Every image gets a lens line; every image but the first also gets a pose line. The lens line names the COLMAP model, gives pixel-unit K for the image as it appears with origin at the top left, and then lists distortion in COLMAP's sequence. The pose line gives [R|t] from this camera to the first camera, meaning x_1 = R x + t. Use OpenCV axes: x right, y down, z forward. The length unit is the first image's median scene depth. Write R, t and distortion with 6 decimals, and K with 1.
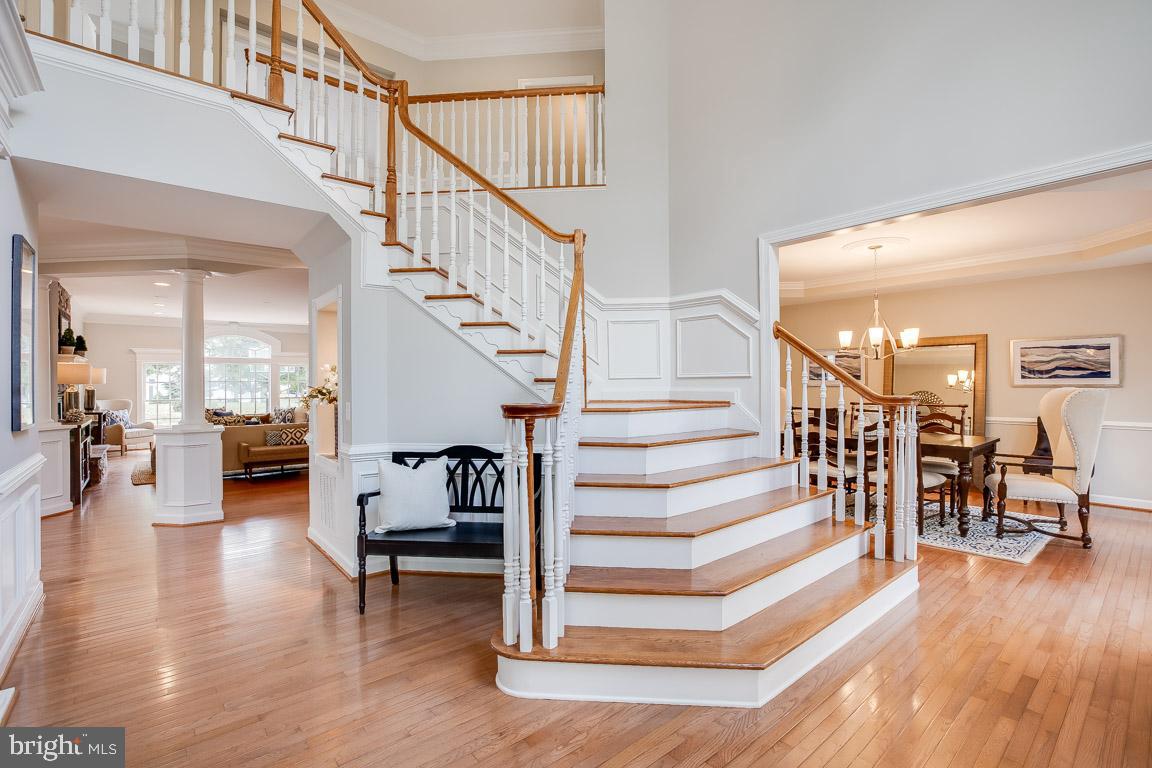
lens RADIAL K [[522.2, 0, 576.2], [0, 522.2, 384.0], [0, 0, 1]] dist [-0.016631, 0.001515]
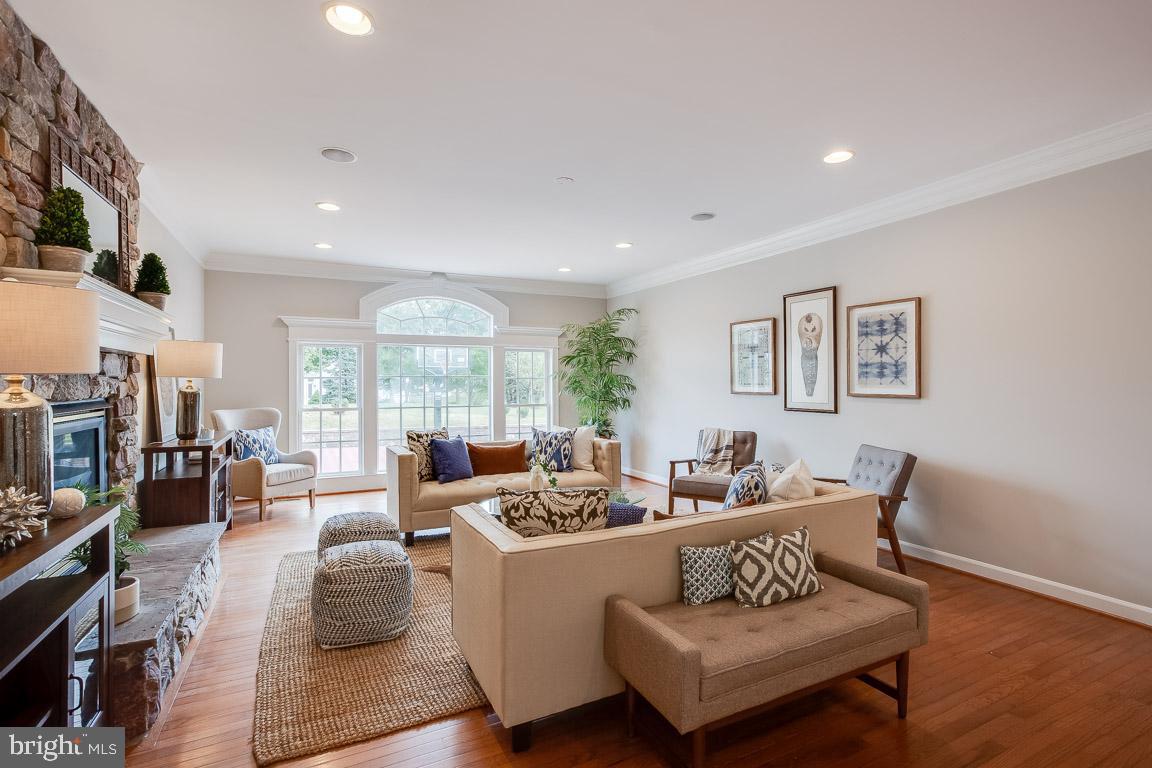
lens RADIAL K [[522.2, 0, 581.2], [0, 522.2, 382.4], [0, 0, 1]] dist [-0.016631, 0.001515]
pose [[0.978618, 0.003265, -0.205661, -0.456314], [-0.003799, 0.999990, -0.002202, 0.002237], [0.205651, 0.002936, 0.978621, 0.551301]]
